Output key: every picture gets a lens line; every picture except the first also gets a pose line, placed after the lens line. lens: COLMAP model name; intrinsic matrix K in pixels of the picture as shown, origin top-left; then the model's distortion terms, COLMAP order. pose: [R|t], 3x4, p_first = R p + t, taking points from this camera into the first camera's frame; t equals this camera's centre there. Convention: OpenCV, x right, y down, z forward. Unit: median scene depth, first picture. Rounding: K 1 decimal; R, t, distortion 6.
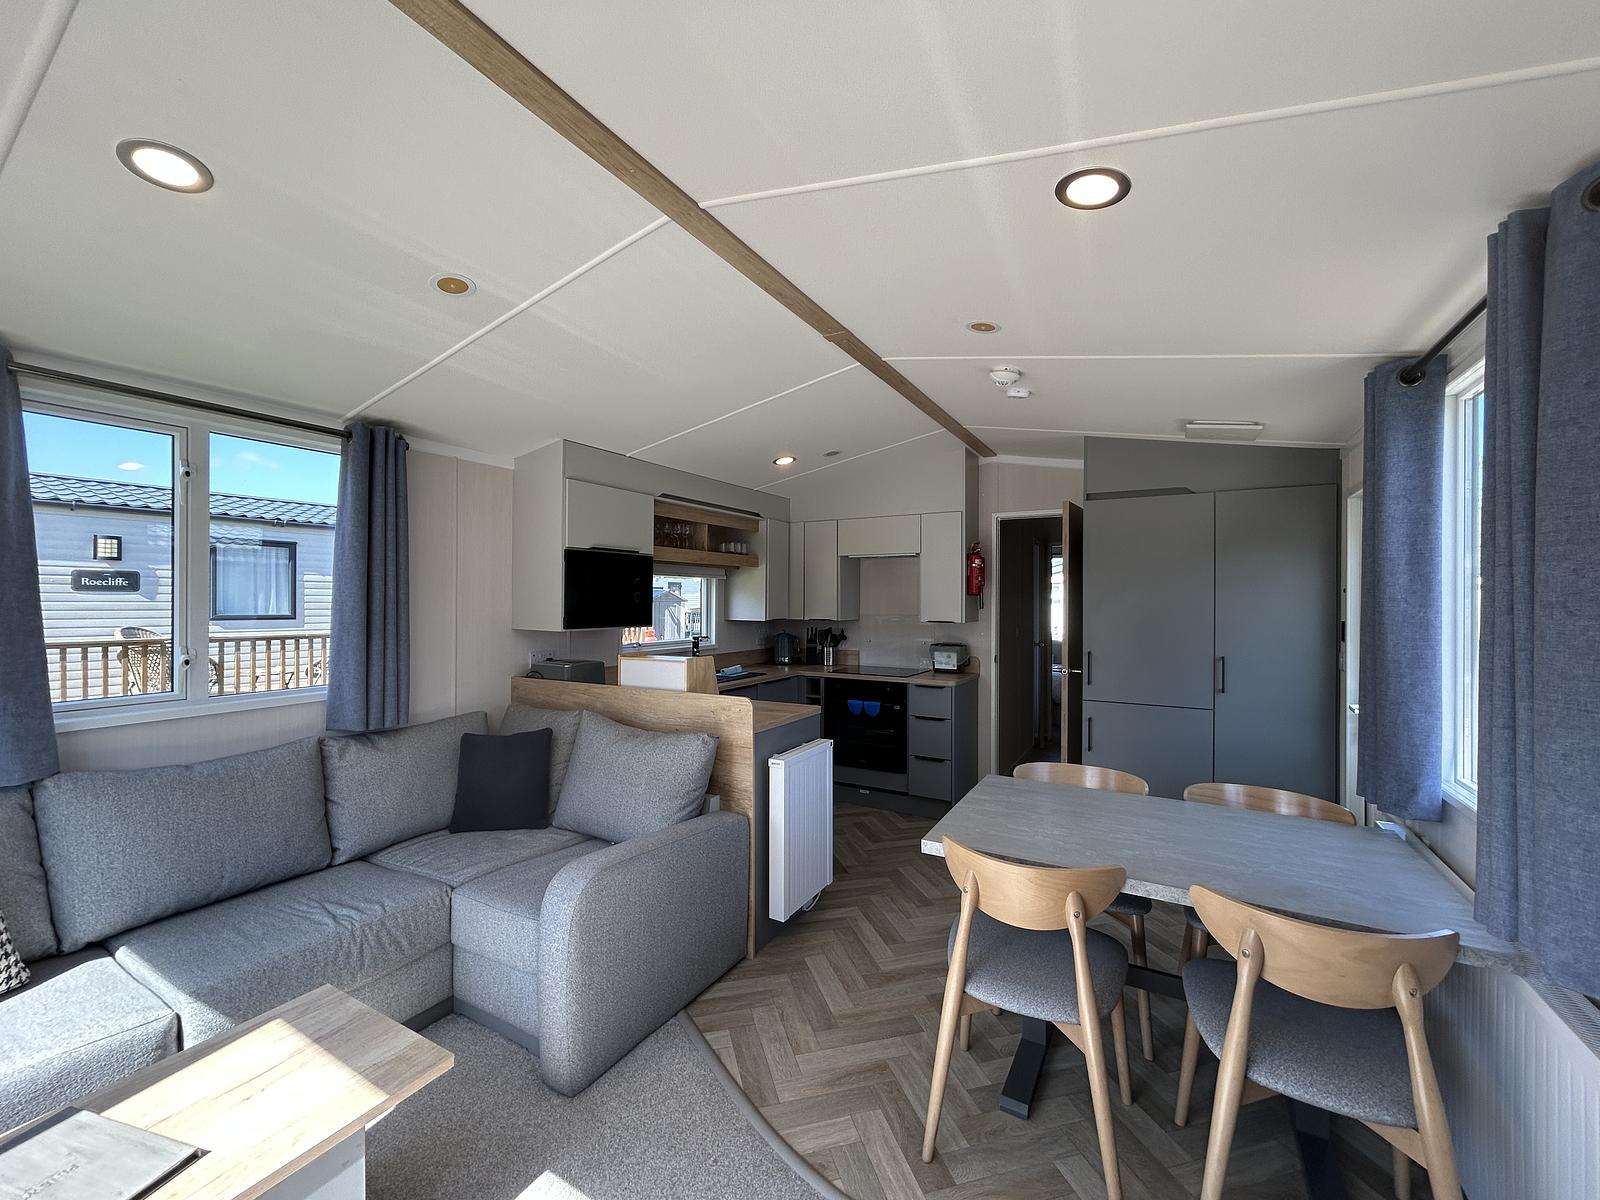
lens RADIAL K [[648.3, 0, 800.0], [0, 648.3, 600.0], [0, 0, 1]] dist [-0.002445, -0.000331]
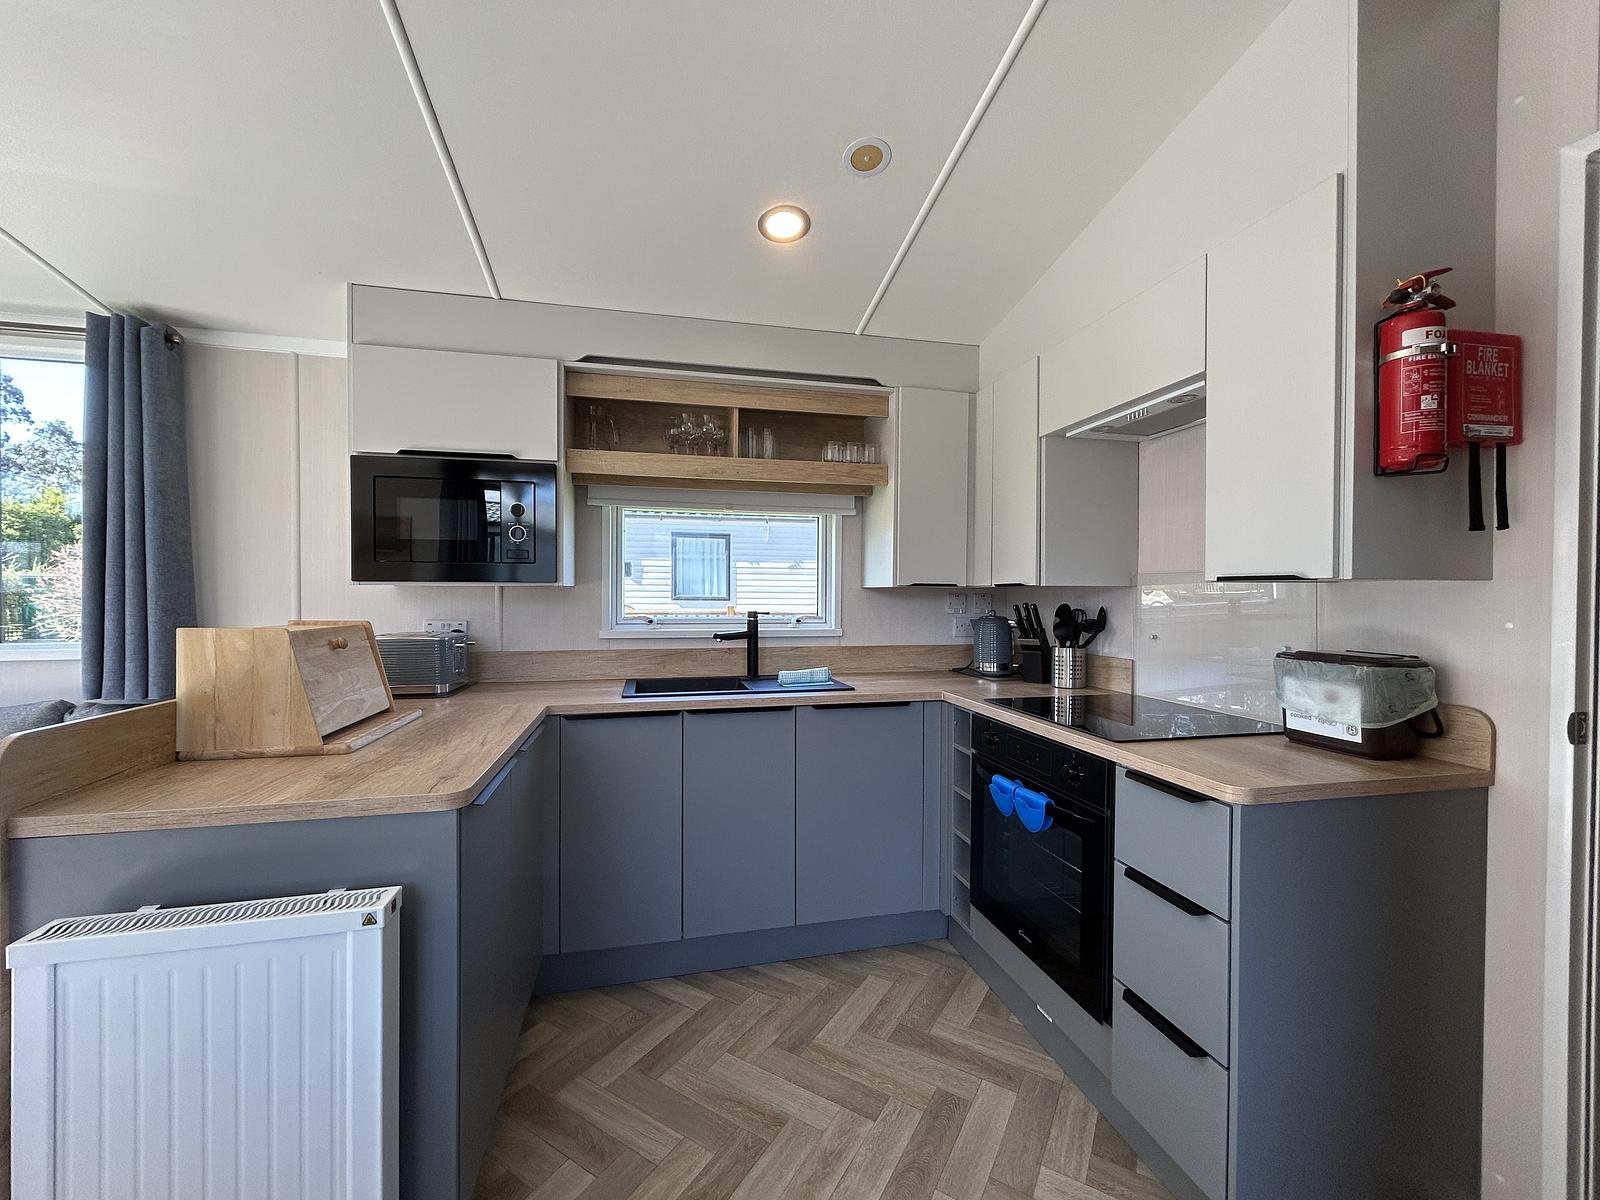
lens RADIAL K [[648.3, 0, 800.0], [0, 648.3, 600.0], [0, 0, 1]] dist [-0.002445, -0.000331]
pose [[0.679261, 0.004110, -0.733885, 0.273579], [0.000060, 0.999984, 0.005655, 0.039791], [0.733897, -0.003885, 0.679250, 0.596062]]
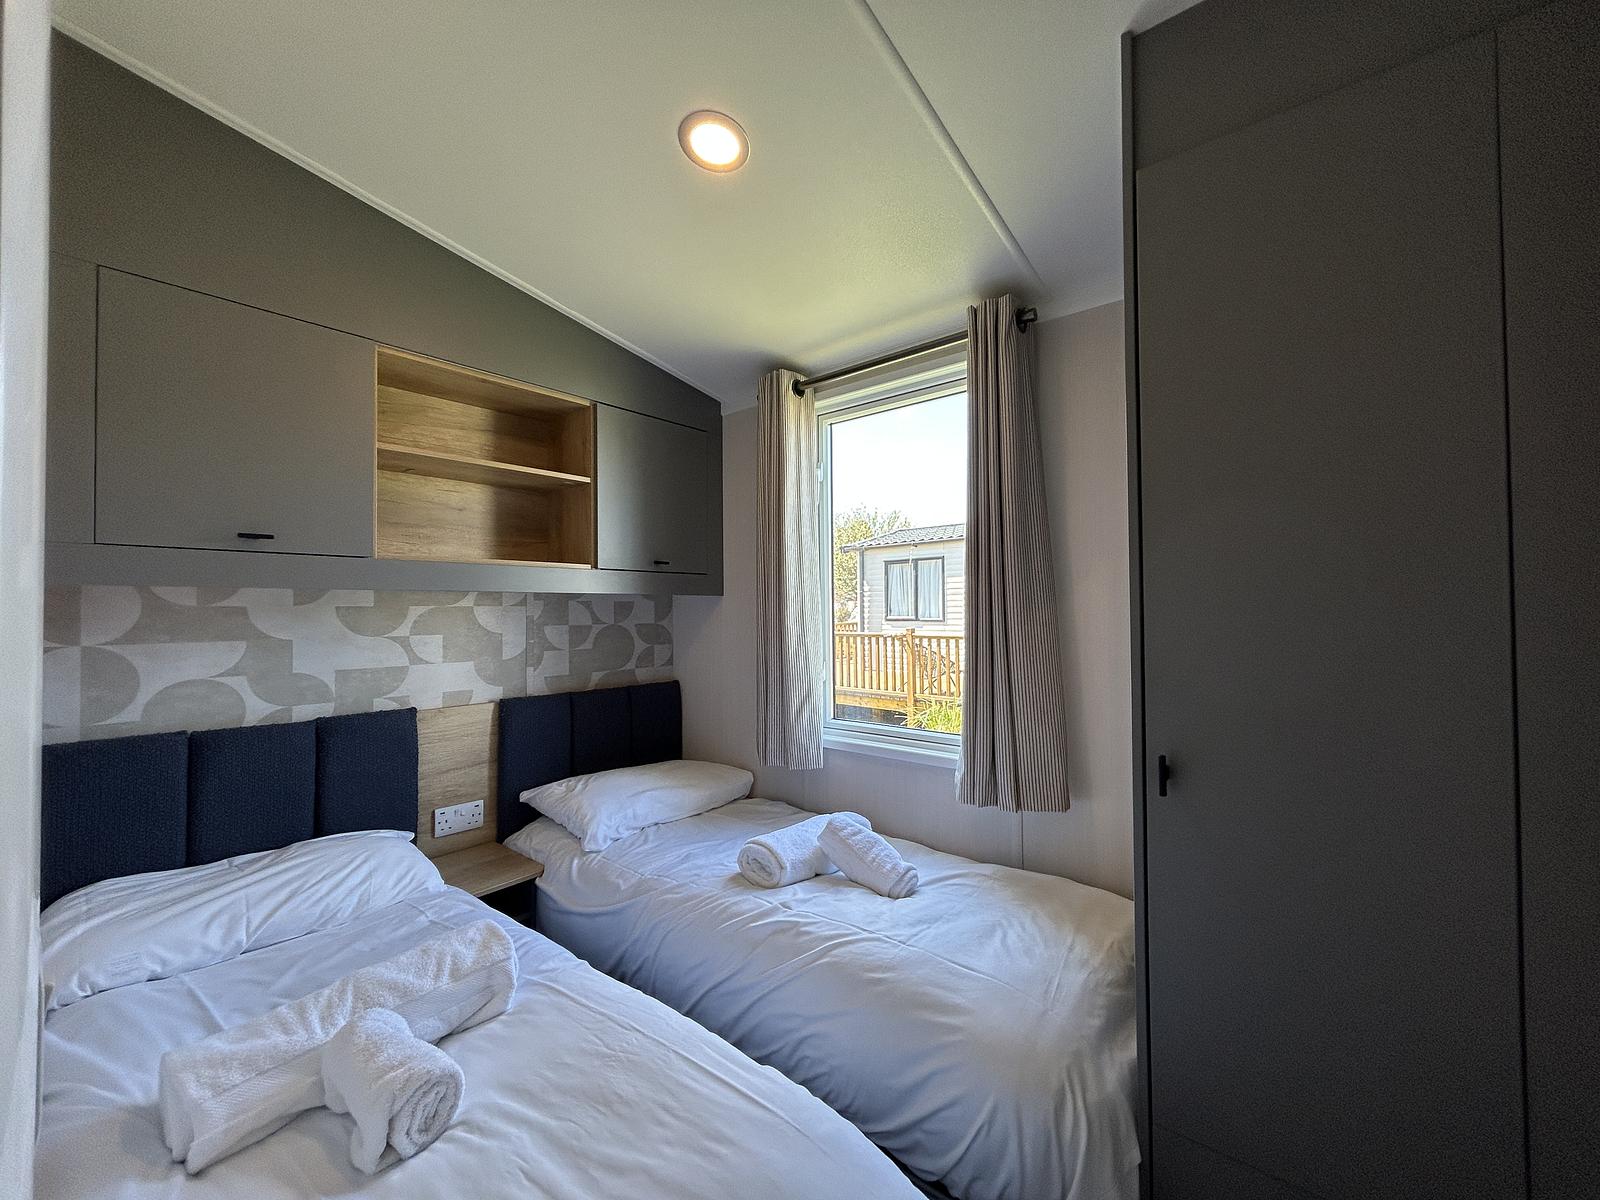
lens RADIAL K [[648.3, 0, 800.0], [0, 648.3, 600.0], [0, 0, 1]] dist [-0.002445, -0.000331]
pose [[-0.186116, -0.019299, -0.982338, 0.797452], [0.008201, 0.999742, -0.021195, 0.024238], [0.982494, -0.012001, -0.185909, 1.826822]]
